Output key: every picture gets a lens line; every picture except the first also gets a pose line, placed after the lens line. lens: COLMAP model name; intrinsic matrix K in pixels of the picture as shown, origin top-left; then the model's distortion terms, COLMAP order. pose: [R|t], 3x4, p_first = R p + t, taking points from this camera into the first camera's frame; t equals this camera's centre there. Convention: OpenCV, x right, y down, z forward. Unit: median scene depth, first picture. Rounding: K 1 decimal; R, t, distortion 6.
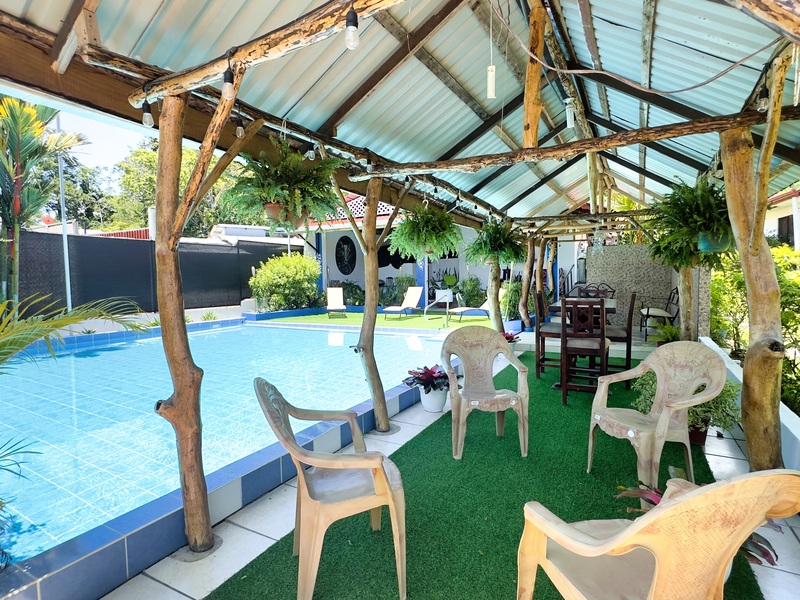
lens RADIAL K [[430.5, 0, 400.9], [0, 430.5, 299.9], [0, 0, 1]] dist [-0.001427, -0.000591]
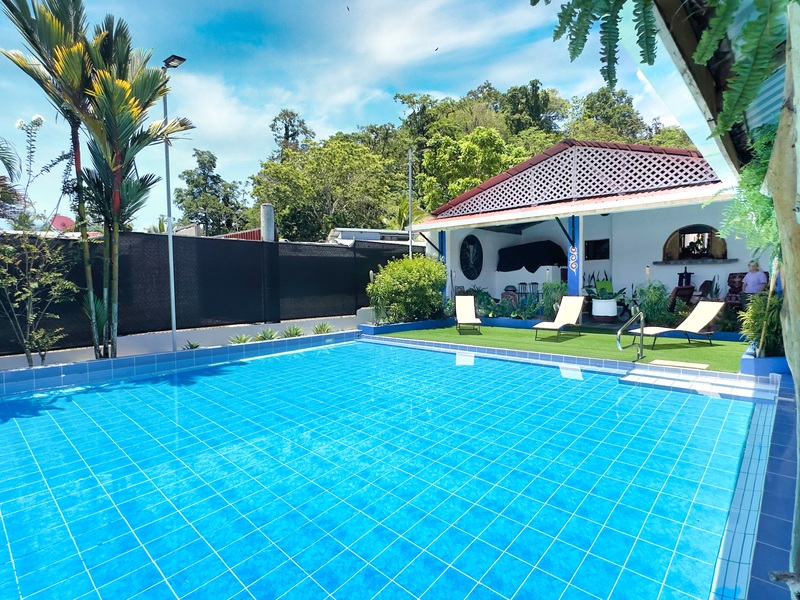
lens RADIAL K [[430.5, 0, 400.9], [0, 430.5, 299.9], [0, 0, 1]] dist [-0.001427, -0.000591]
pose [[0.969038, 0.013248, -0.246555, -0.067638], [-0.015343, 0.999861, -0.006578, -0.013152], [0.246434, 0.010157, 0.969106, 0.169154]]
